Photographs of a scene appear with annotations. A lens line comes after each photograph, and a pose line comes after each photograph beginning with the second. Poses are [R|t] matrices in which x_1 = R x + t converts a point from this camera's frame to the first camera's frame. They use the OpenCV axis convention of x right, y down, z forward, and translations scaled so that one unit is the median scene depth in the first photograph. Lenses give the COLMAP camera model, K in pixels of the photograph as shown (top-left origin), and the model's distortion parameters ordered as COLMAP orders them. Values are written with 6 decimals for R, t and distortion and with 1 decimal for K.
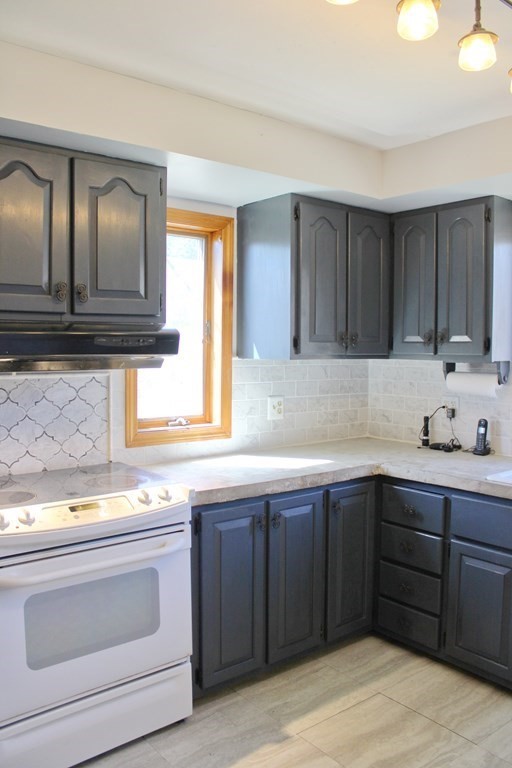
lens RADIAL K [[651.7, 0, 253.5], [0, 651.7, 382.7], [0, 0, 1]] dist [-0.133852, 0.113003]
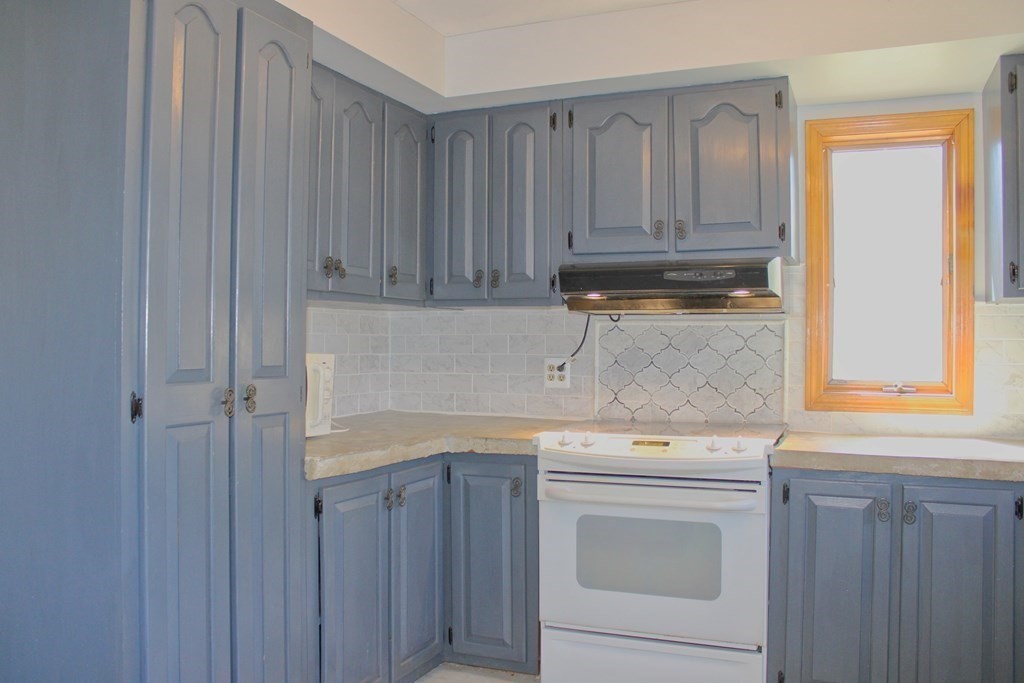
lens RADIAL K [[869.0, 0, 509.9], [0, 869.0, 343.4], [0, 0, 1]] dist [-0.133852, 0.113003]
pose [[0.468941, -0.004740, -0.883217, 0.580880], [-0.053031, 0.998030, -0.033513, 0.068665], [0.881636, 0.062553, 0.467766, 0.129374]]
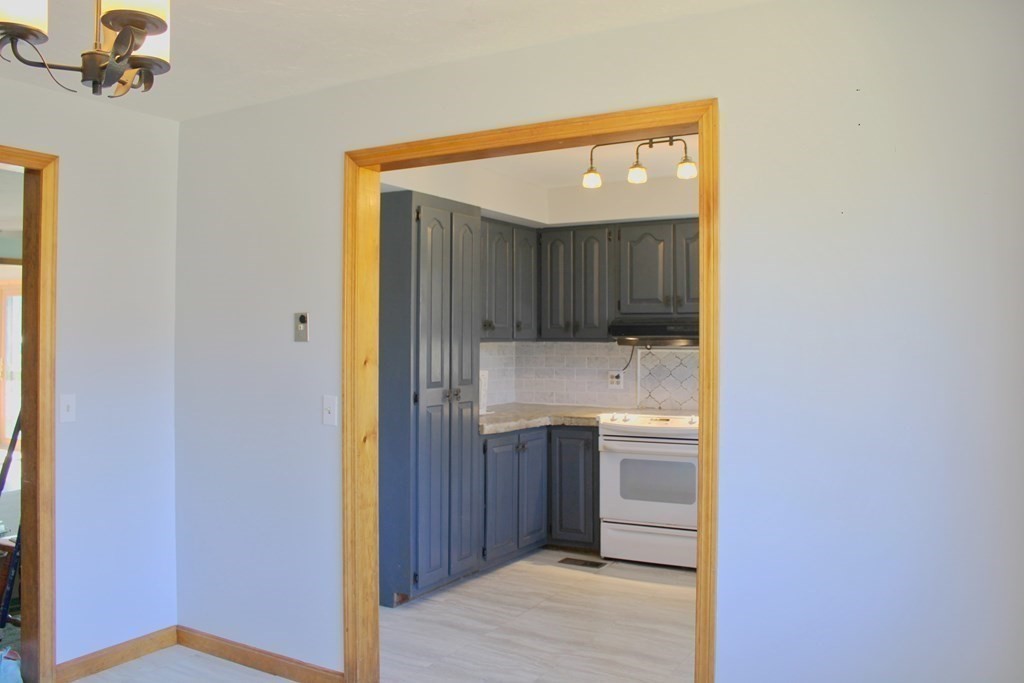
lens RADIAL K [[869.0, 0, 512.8], [0, 869.0, 346.4], [0, 0, 1]] dist [-0.133852, 0.113003]
pose [[0.364535, 0.000736, -0.931189, 1.330489], [-0.054280, 0.998316, -0.020460, 0.042353], [0.929606, 0.058003, 0.363961, -0.202640]]
